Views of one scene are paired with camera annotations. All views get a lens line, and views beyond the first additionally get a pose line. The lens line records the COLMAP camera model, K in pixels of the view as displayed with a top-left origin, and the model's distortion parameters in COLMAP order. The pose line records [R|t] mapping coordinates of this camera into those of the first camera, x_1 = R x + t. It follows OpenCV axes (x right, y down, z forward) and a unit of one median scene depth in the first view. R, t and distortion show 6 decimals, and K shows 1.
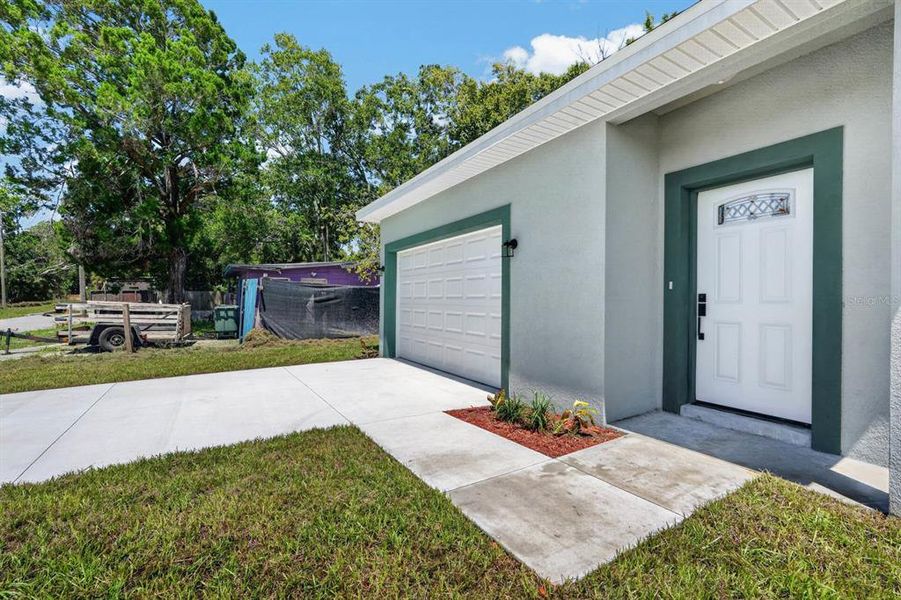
lens RADIAL K [[396.5, 0, 450.5], [0, 396.5, 300.0], [0, 0, 1]] dist [-0.015134, 0.008473]
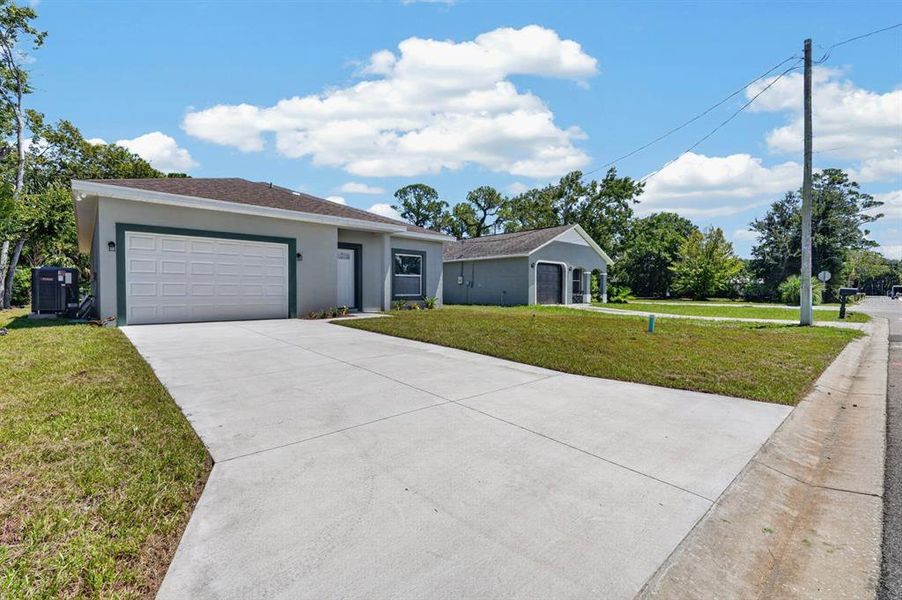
lens RADIAL K [[396.9, 0, 451.0], [0, 396.9, 300.0], [0, 0, 1]] dist [-0.015134, 0.008473]
pose [[-0.206141, -0.030883, 0.978035, -2.976766], [-0.005350, 0.999522, 0.030434, 0.070021], [-0.978508, 0.001041, -0.206207, 0.675598]]
